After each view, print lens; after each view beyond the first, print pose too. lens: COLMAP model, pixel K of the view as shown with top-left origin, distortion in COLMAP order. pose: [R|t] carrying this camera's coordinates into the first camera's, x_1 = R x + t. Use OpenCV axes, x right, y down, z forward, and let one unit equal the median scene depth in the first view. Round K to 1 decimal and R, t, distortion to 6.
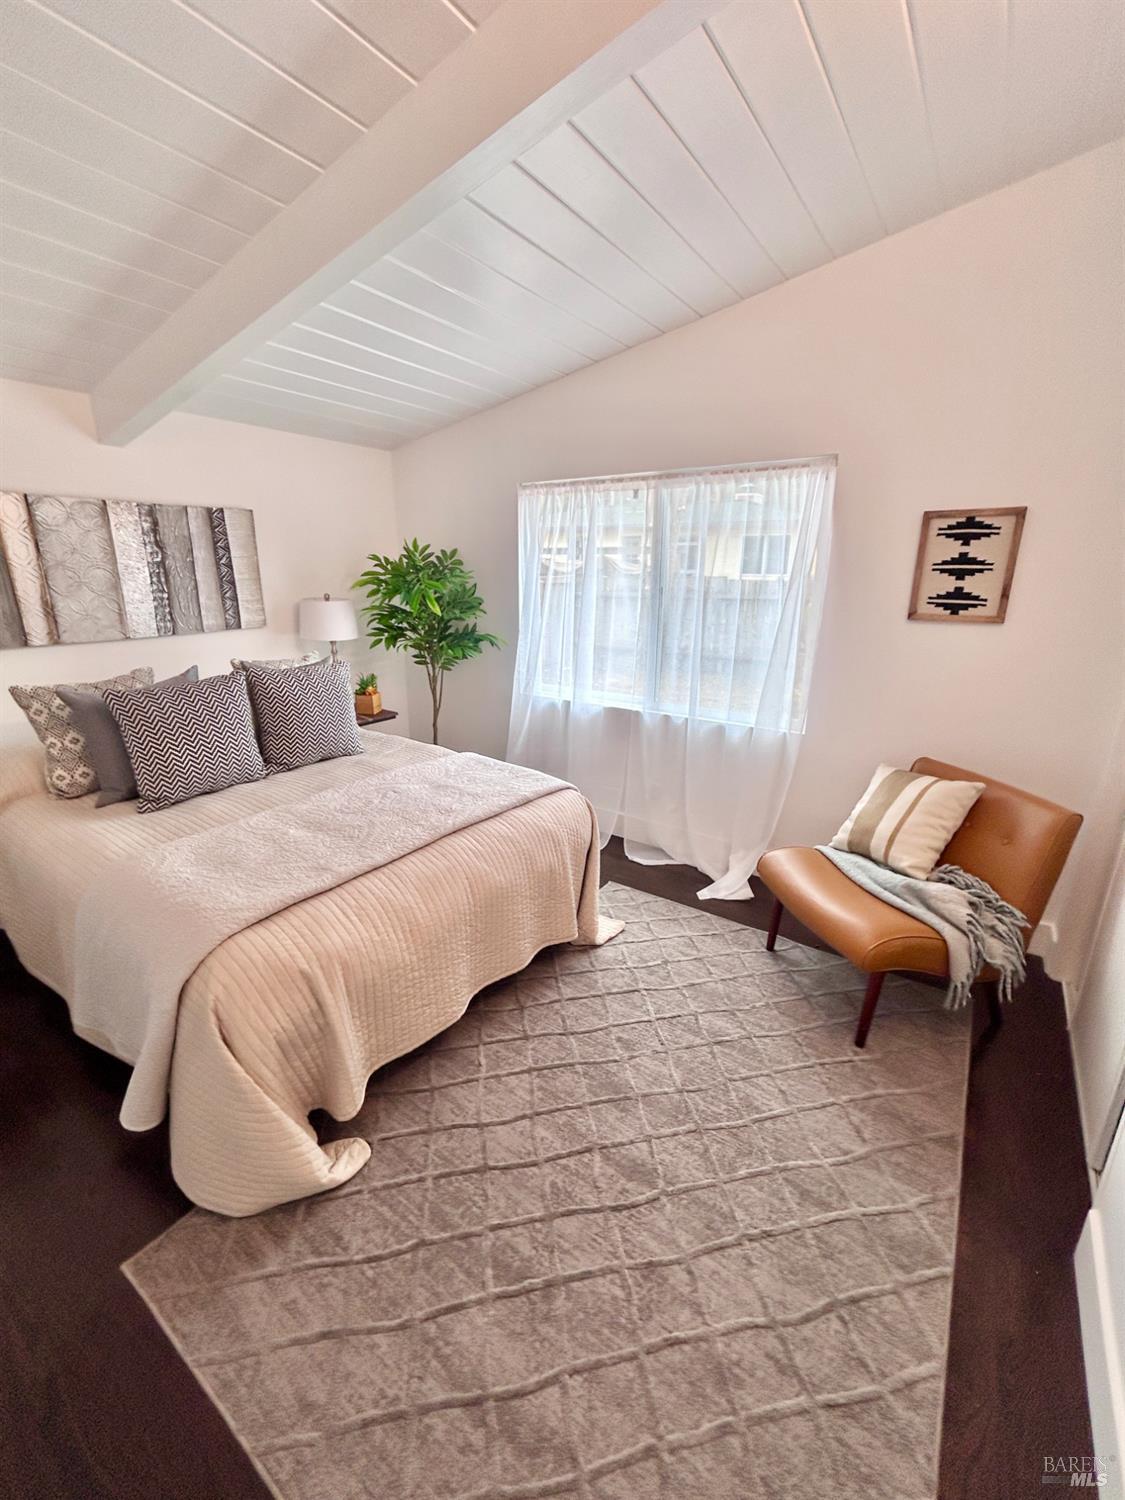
lens RADIAL K [[610.5, 0, 558.2], [0, 610.5, 742.4], [0, 0, 1]] dist [0.003229, -0.000323]
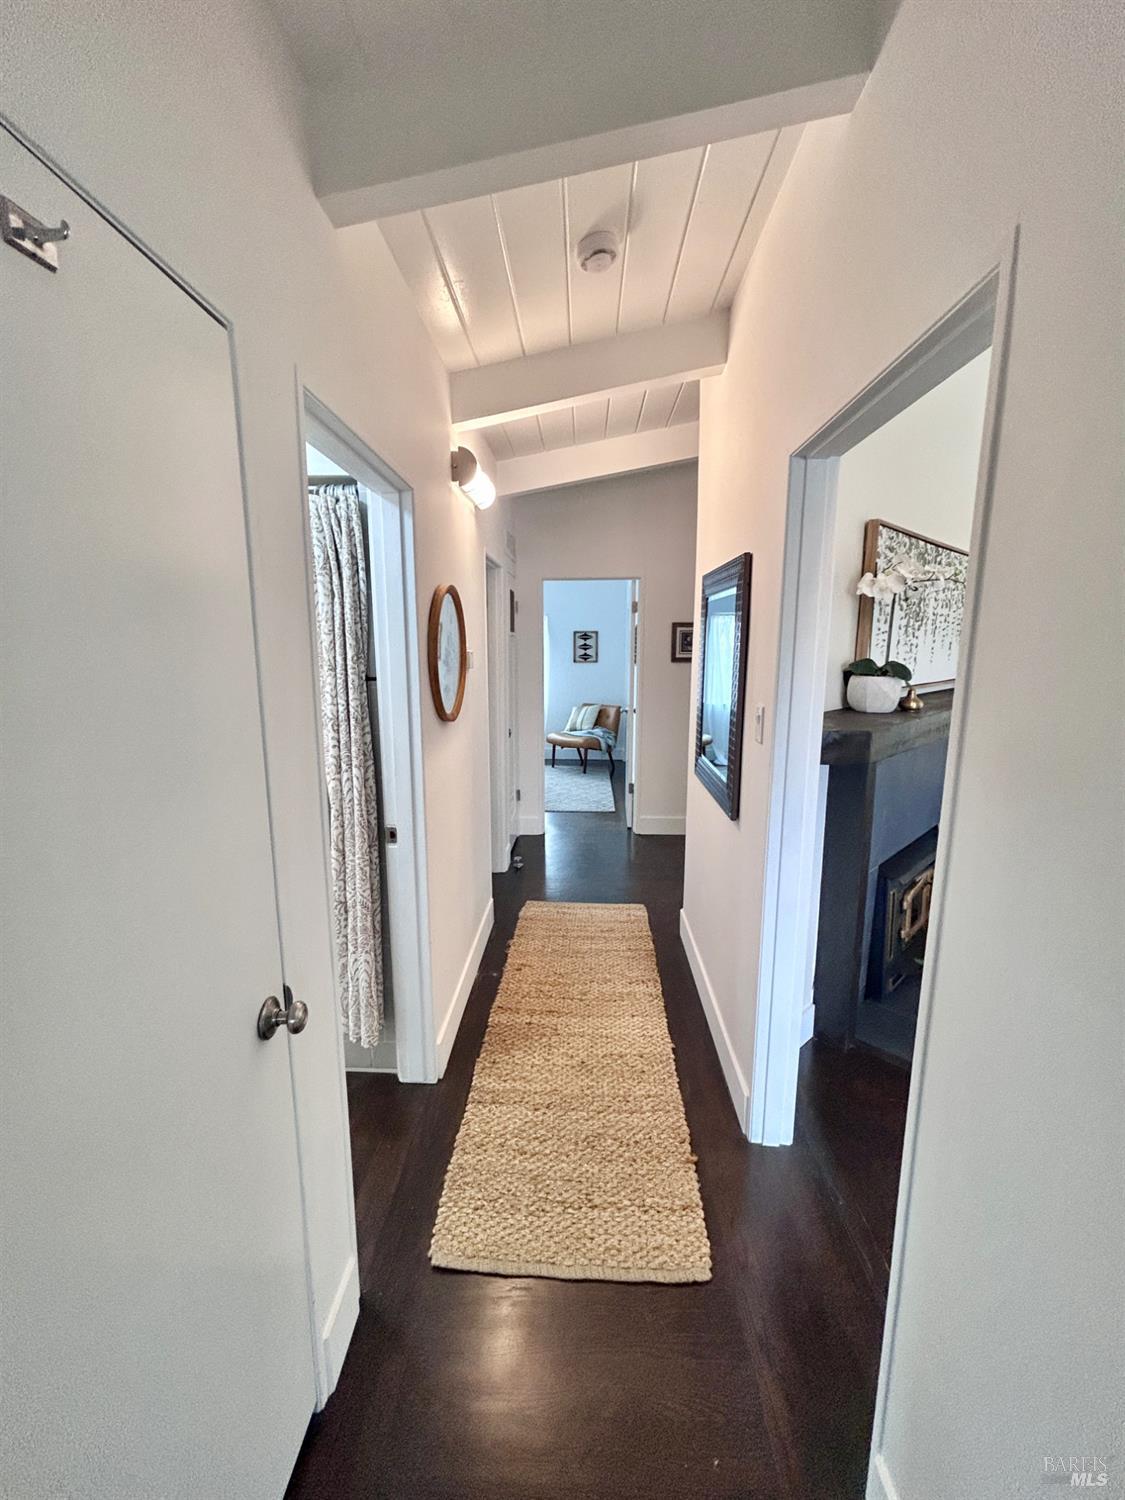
lens RADIAL K [[610.5, 0, 567.1], [0, 610.5, 748.5], [0, 0, 1]] dist [0.003229, -0.000323]
pose [[0.833969, -0.093808, 0.543779, -1.391598], [0.152907, 0.986141, -0.064387, 0.498771], [-0.530202, 0.136845, 0.836755, -1.802613]]
